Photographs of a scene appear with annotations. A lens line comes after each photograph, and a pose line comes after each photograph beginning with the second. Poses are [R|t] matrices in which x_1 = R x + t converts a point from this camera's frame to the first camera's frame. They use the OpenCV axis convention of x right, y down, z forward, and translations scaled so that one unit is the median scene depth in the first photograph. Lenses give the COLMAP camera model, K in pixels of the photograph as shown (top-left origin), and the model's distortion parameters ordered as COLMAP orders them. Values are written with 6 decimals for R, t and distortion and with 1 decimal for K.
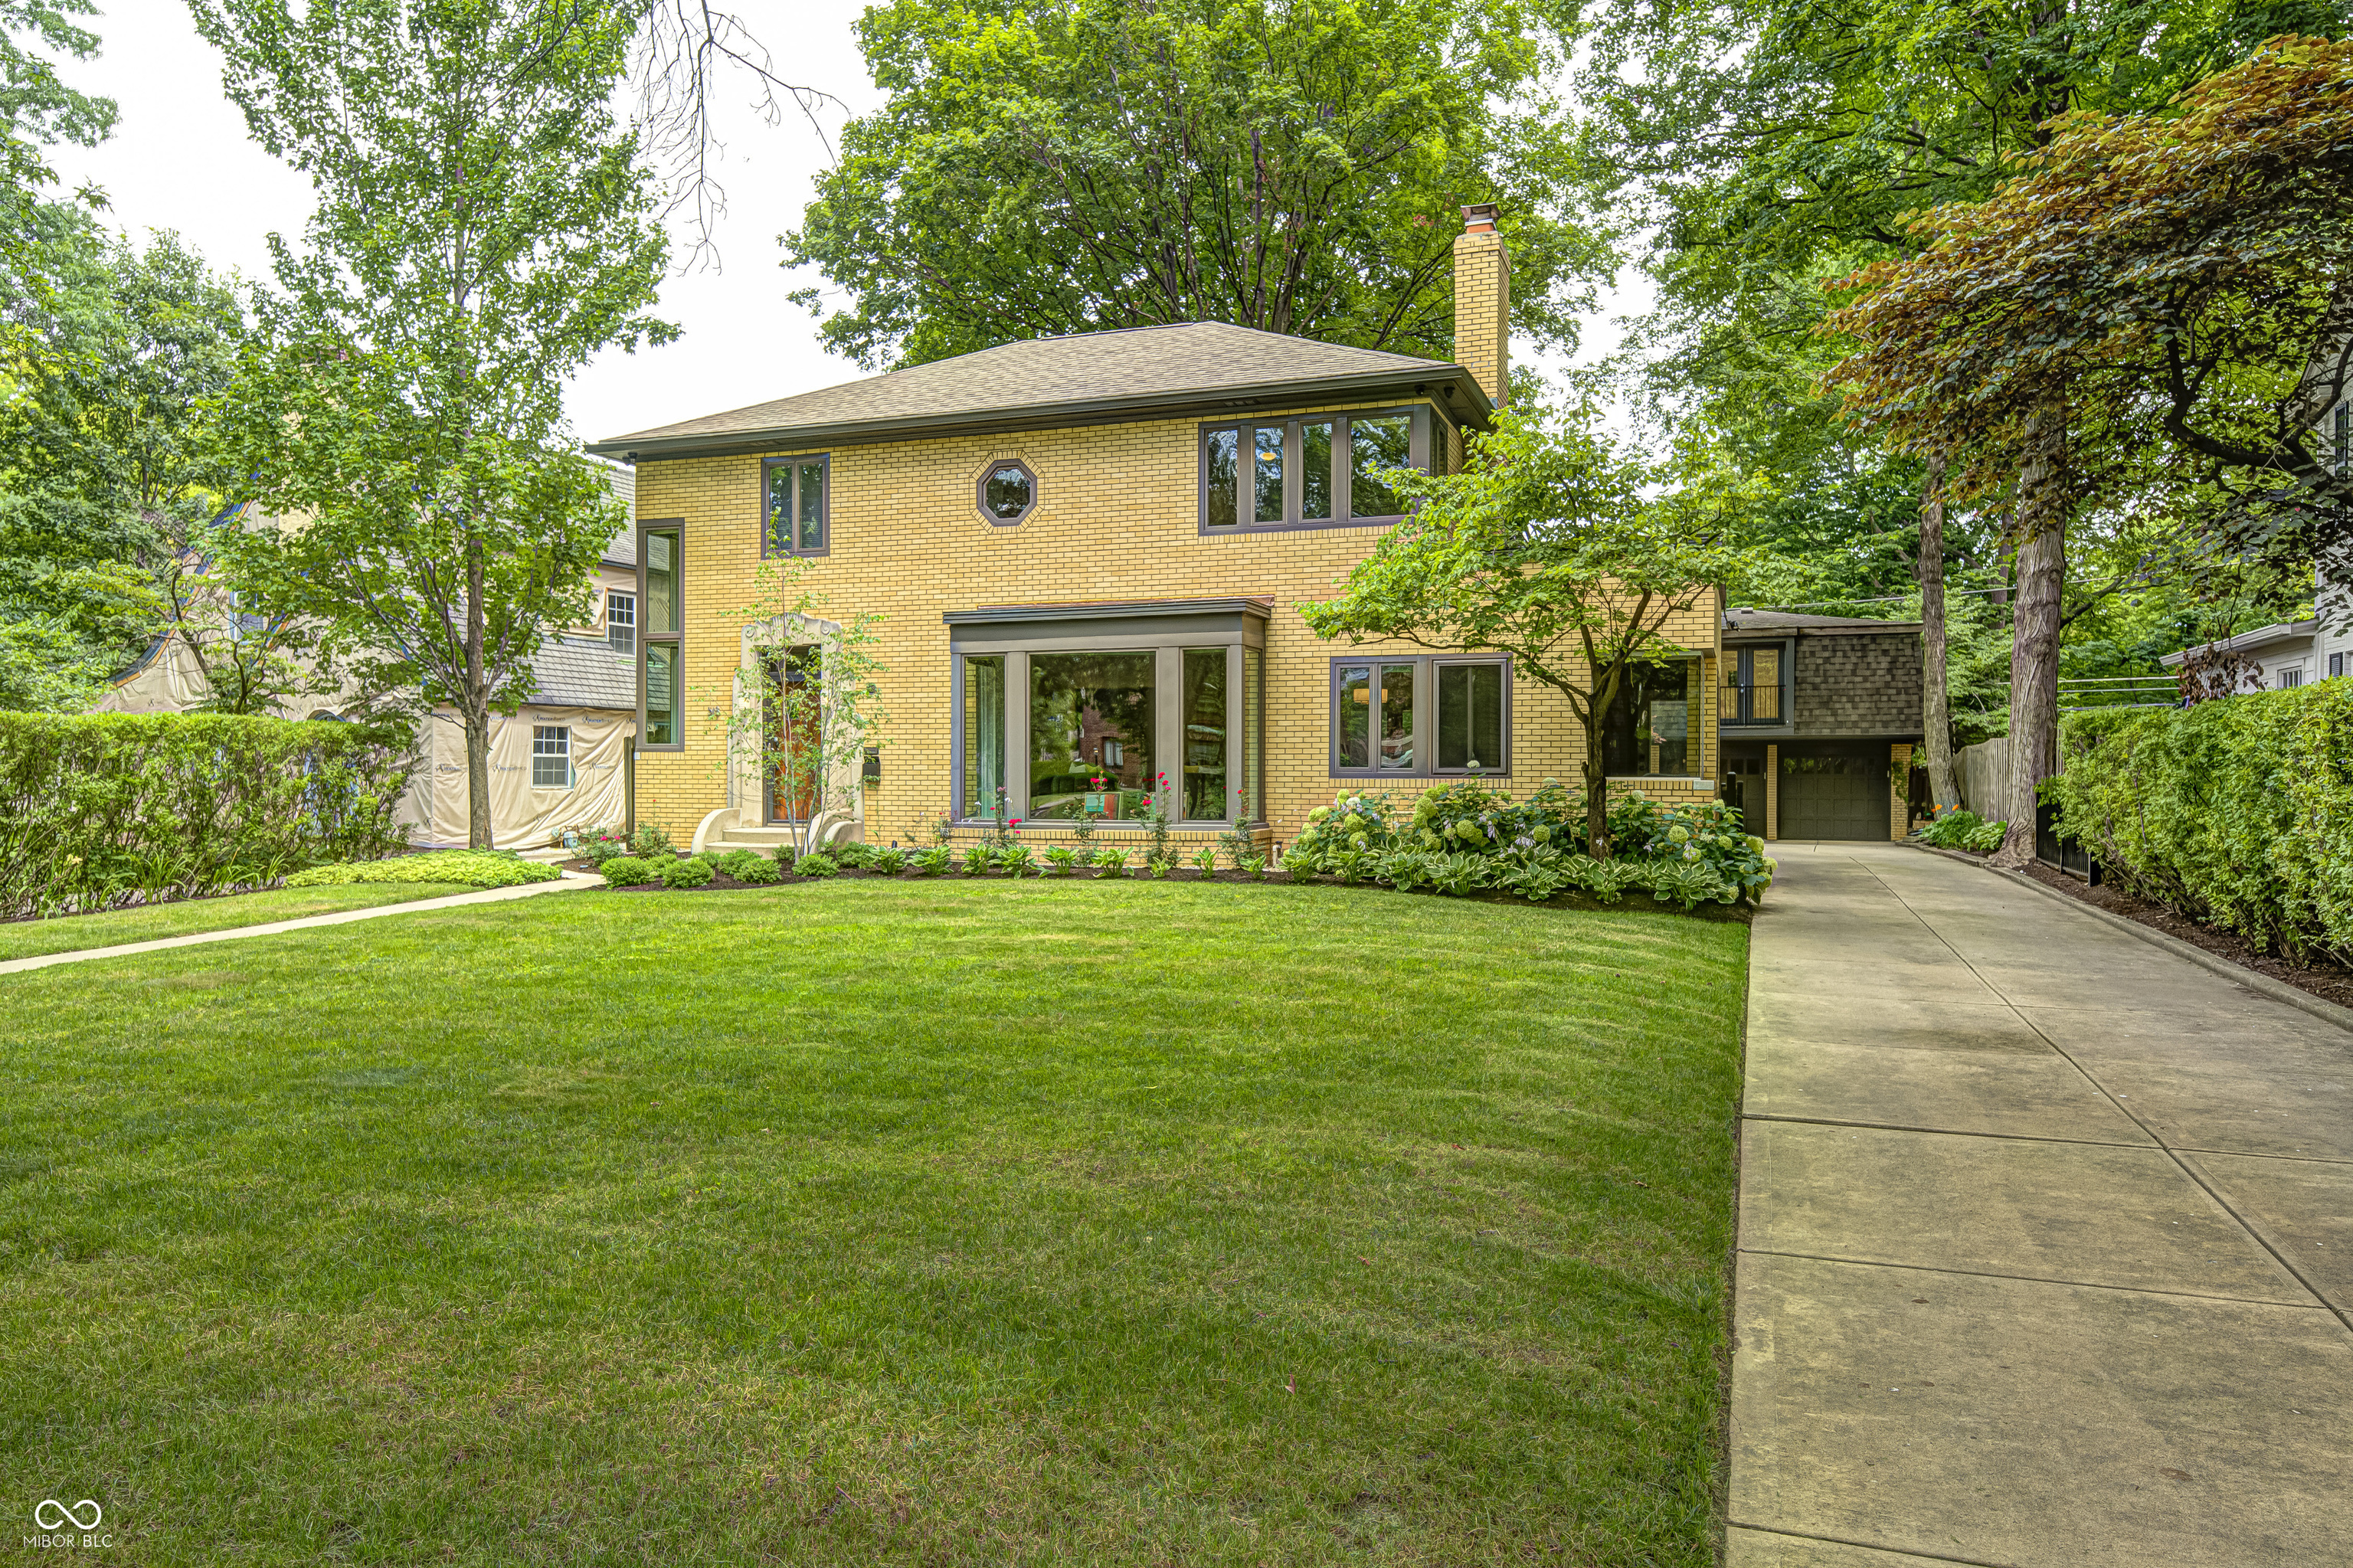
lens RADIAL K [[1580.8, 0, 1169.2], [0, 1580.8, 787.9], [0, 0, 1]] dist [-0.027949, 0.001200]
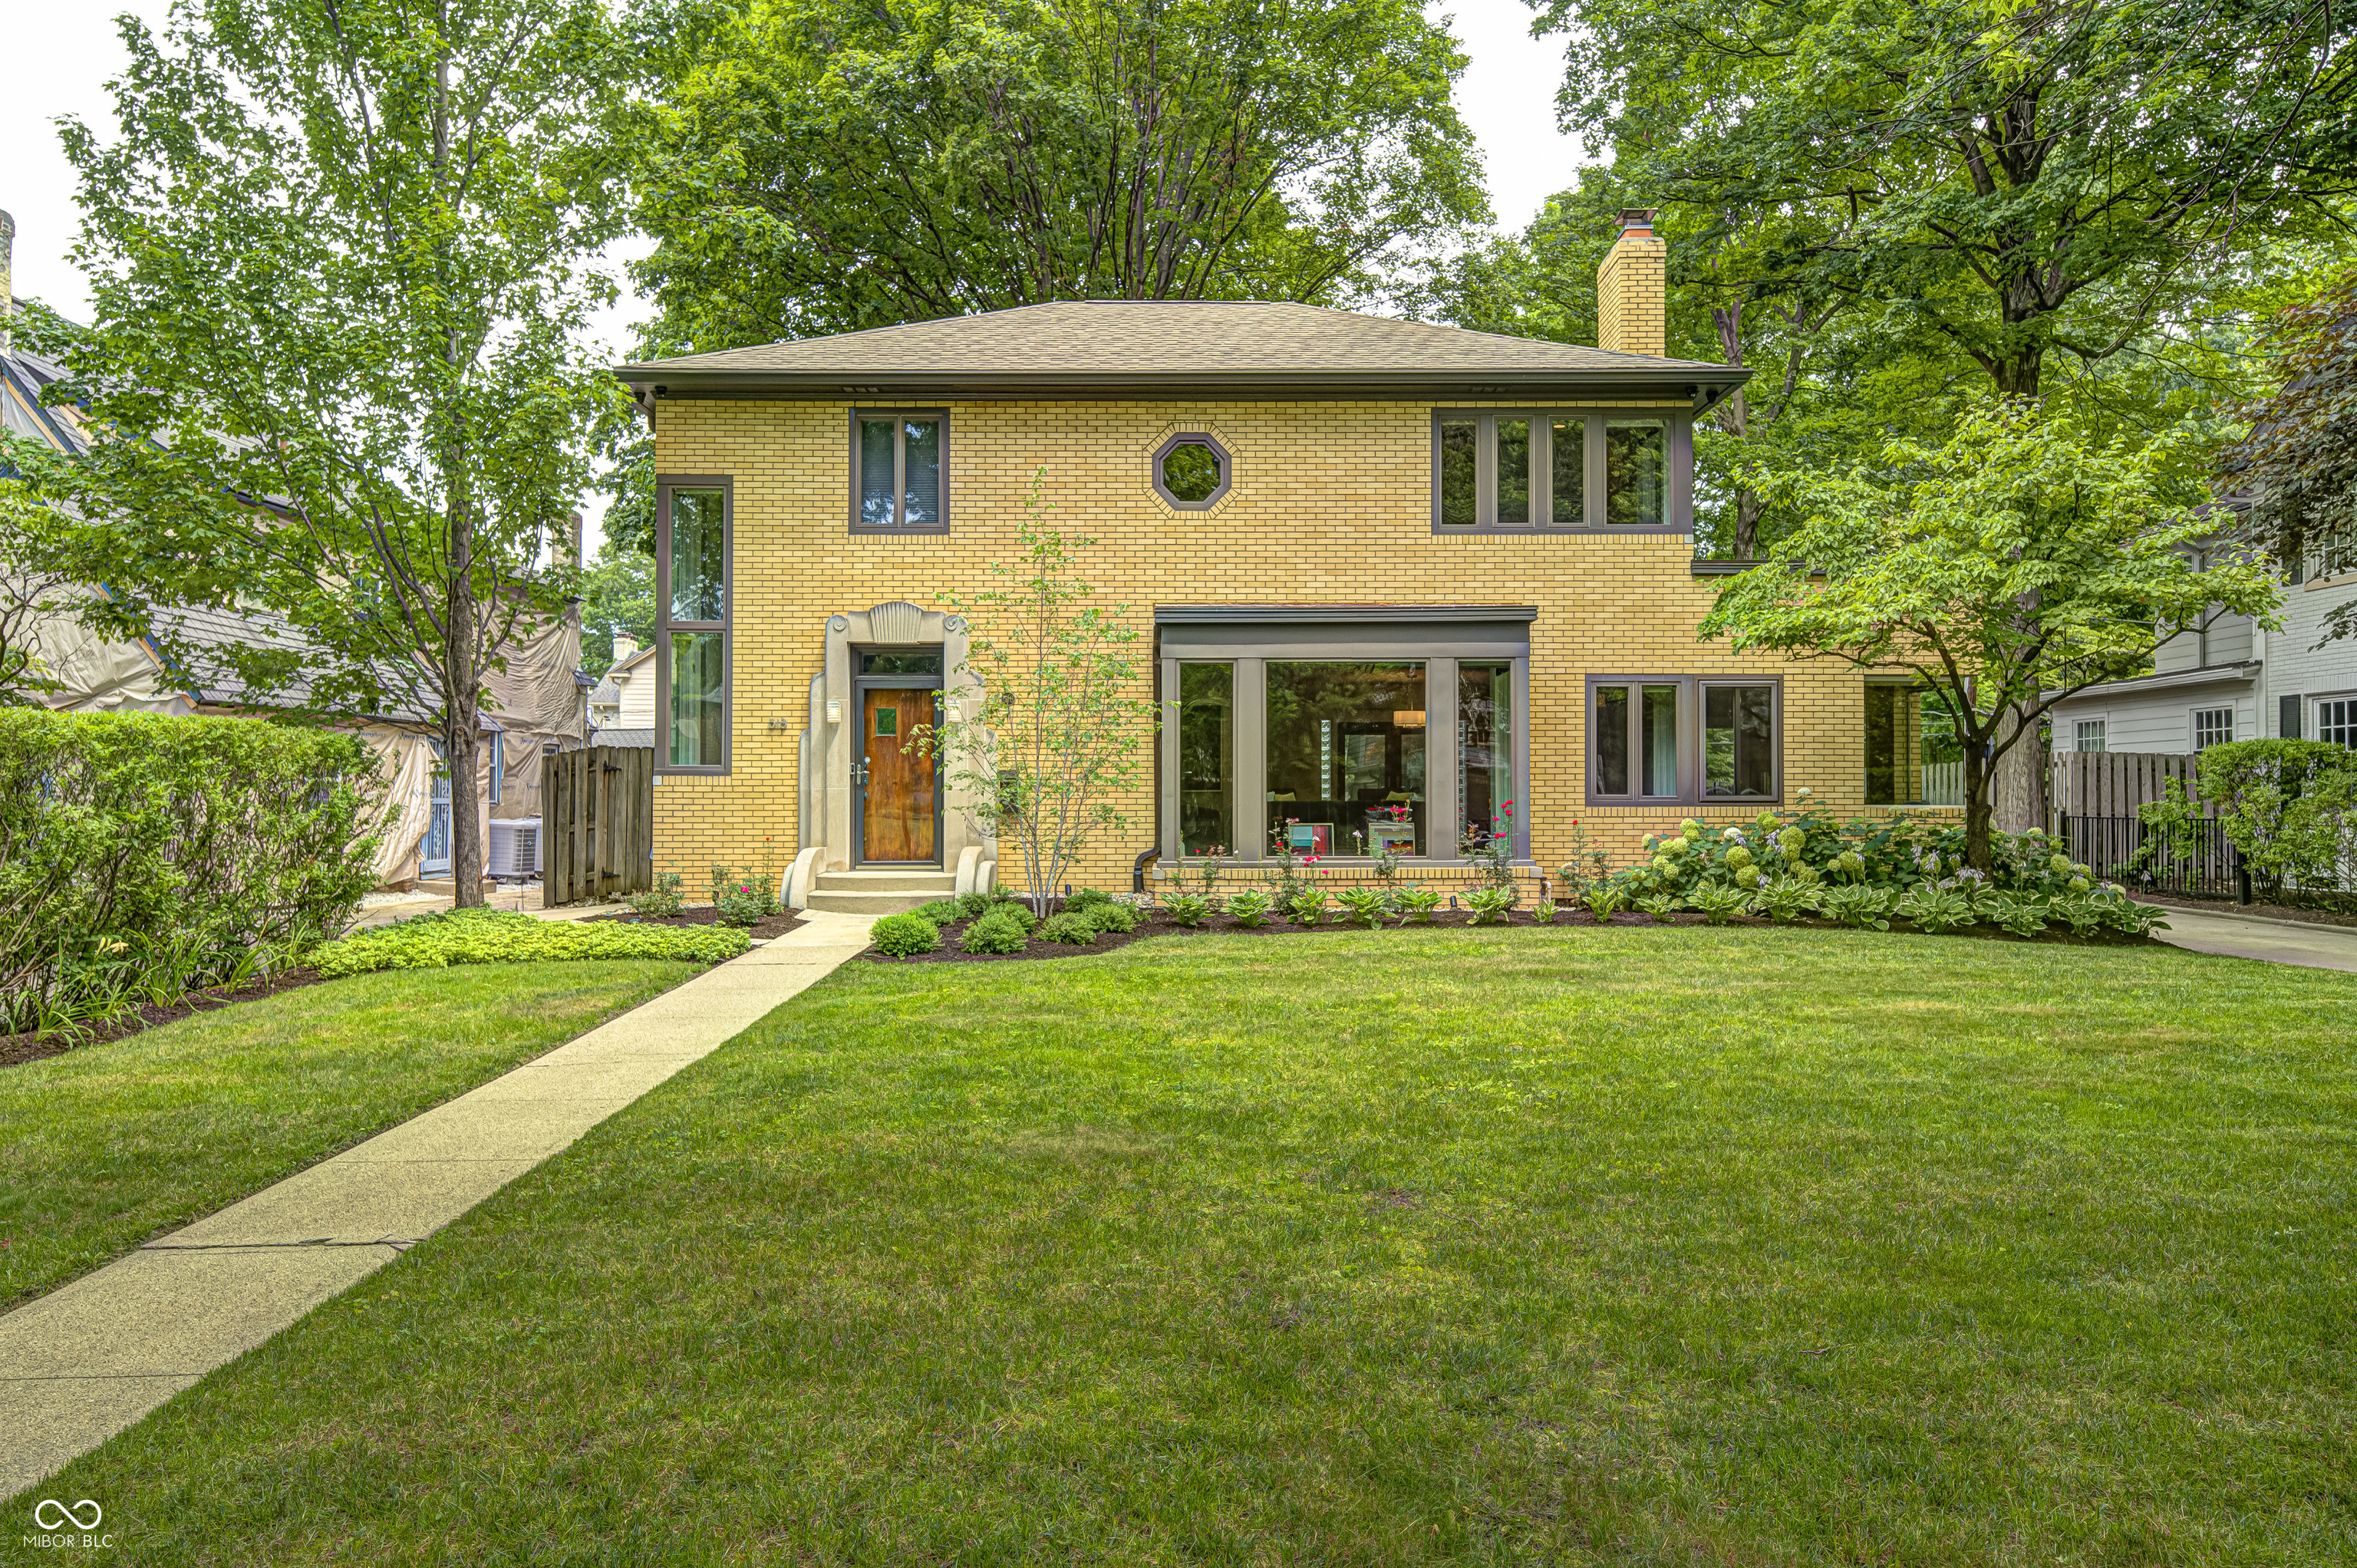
lens RADIAL K [[1583.3, 0, 1177.1], [0, 1583.3, 784.6], [0, 0, 1]] dist [-0.027949, 0.001200]
pose [[0.932523, 0.000878, 0.361108, -0.433232], [0.007243, 0.999750, -0.021137, -0.001283], [-0.361037, 0.022326, 0.932284, 0.226374]]
